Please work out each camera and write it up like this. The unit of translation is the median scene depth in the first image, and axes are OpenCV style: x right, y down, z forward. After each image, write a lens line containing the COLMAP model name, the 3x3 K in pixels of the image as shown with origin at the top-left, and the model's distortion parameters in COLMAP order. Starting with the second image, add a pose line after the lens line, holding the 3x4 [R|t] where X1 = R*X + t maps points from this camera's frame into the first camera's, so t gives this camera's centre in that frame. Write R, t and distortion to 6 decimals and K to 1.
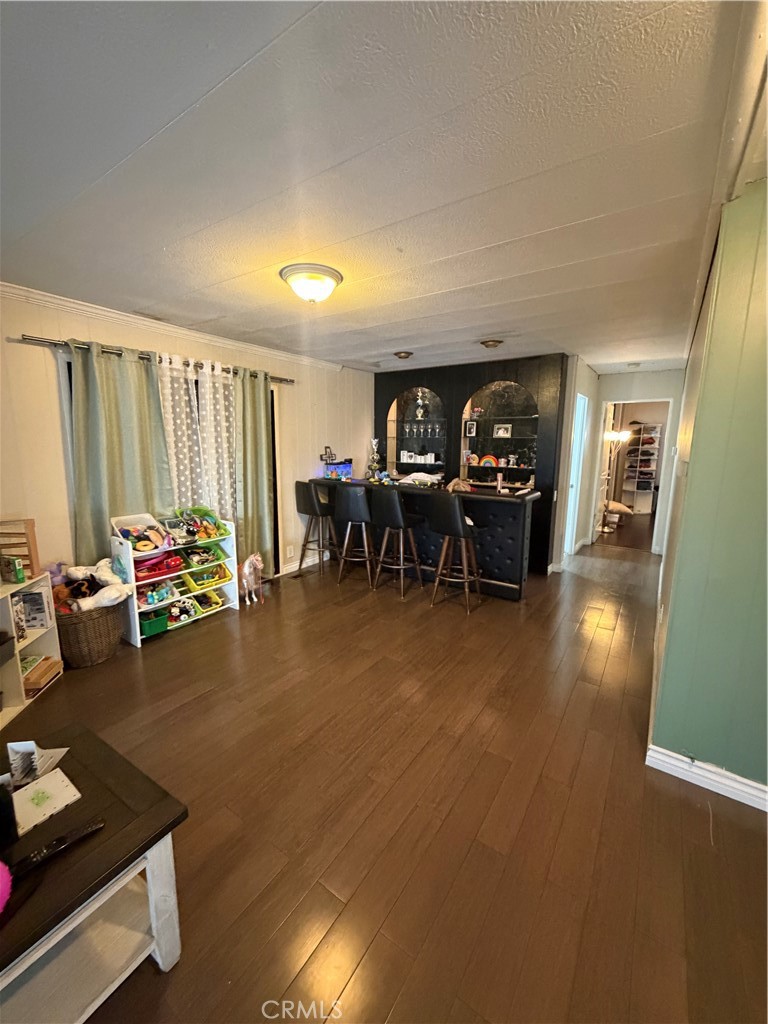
lens RADIAL K [[406.2, 0, 380.8], [0, 406.2, 508.2], [0, 0, 1]] dist [0.001455, -0.000780]
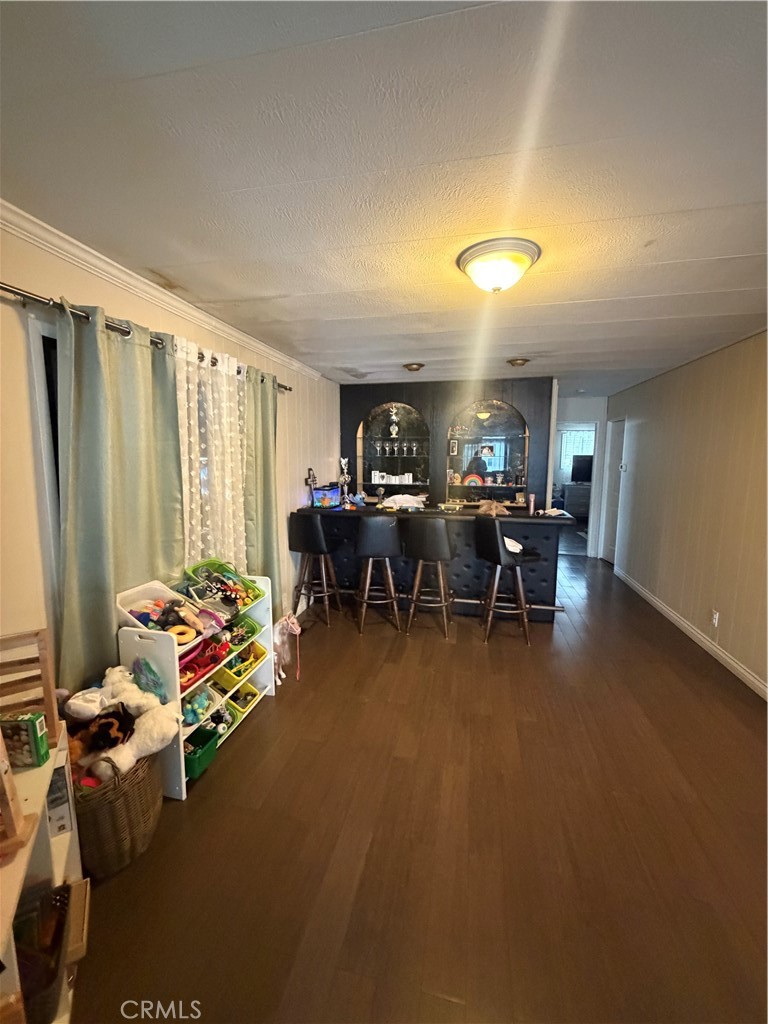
lens RADIAL K [[406.2, 0, 379.3], [0, 406.2, 509.6], [0, 0, 1]] dist [0.001455, -0.000780]
pose [[0.930665, -0.054553, 0.361784, -0.322200], [0.065926, 0.997641, -0.019159, -0.043873], [-0.359885, 0.041682, 0.932065, 0.179787]]
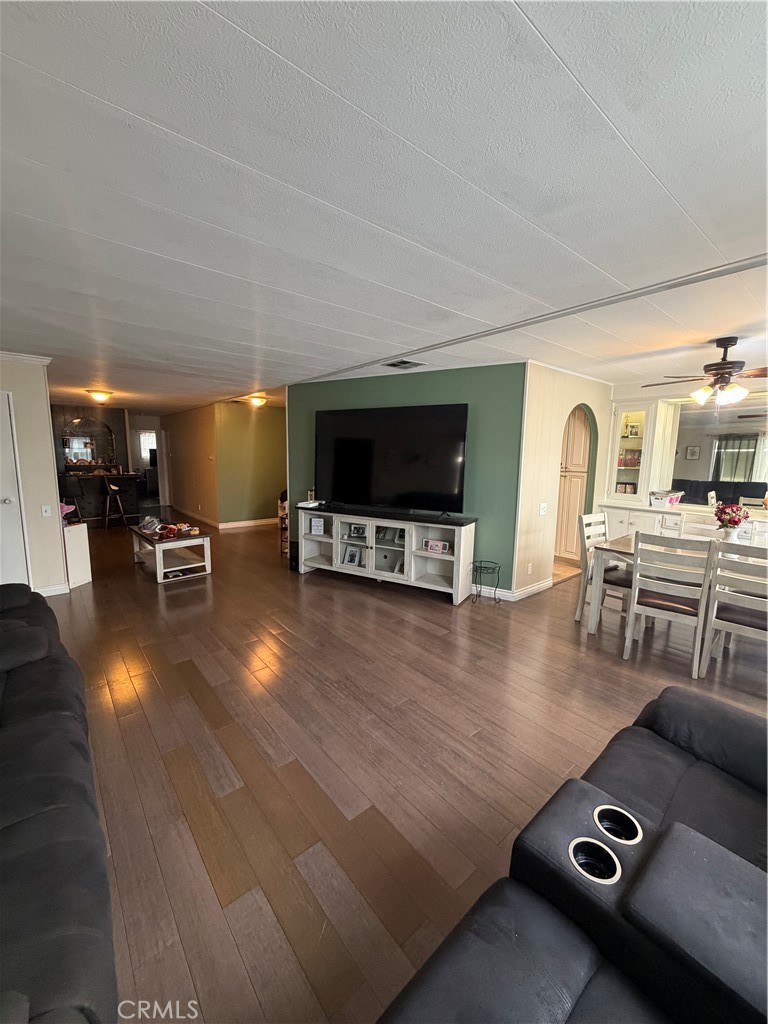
lens RADIAL K [[406.2, 0, 383.0], [0, 406.2, 507.5], [0, 0, 1]] dist [0.001455, -0.000780]
pose [[0.262028, -0.137949, 0.955150, -1.123708], [0.153083, 0.983141, 0.099996, 0.098101], [-0.952841, 0.120015, 0.278729, -0.698243]]
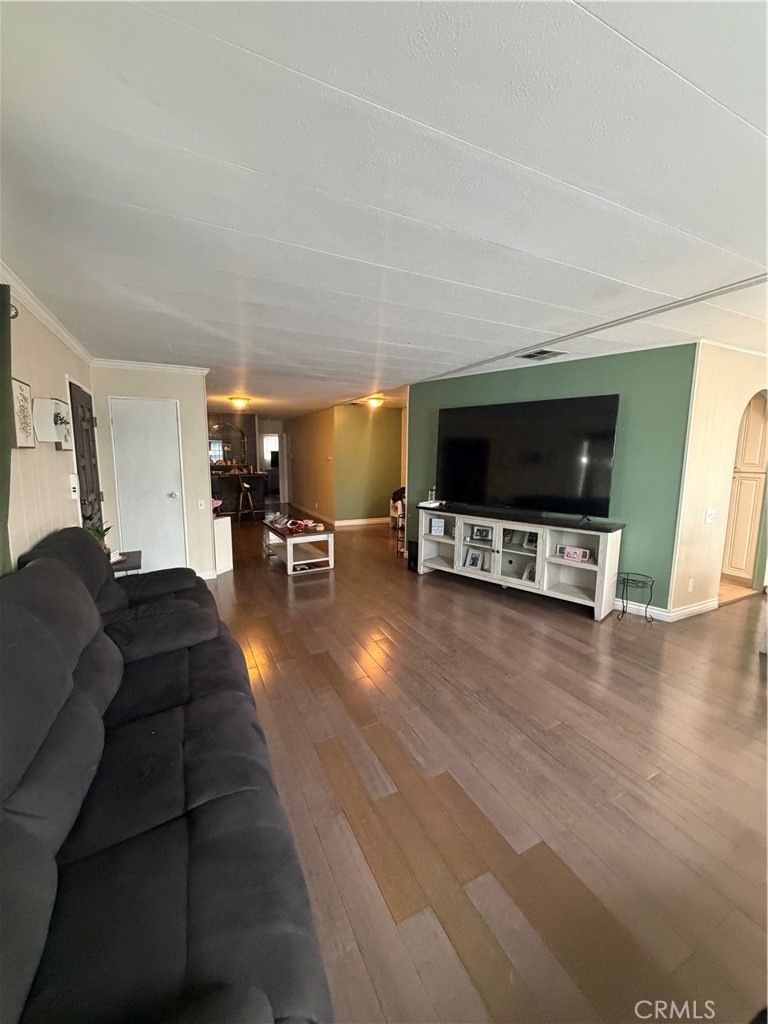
lens RADIAL K [[406.2, 0, 384.4], [0, 406.2, 508.4], [0, 0, 1]] dist [0.001455, -0.000780]
pose [[0.479762, -0.127748, 0.868049, -1.123878], [0.147762, 0.986977, 0.063583, 0.093751], [-0.864867, 0.097760, 0.492390, -0.637126]]
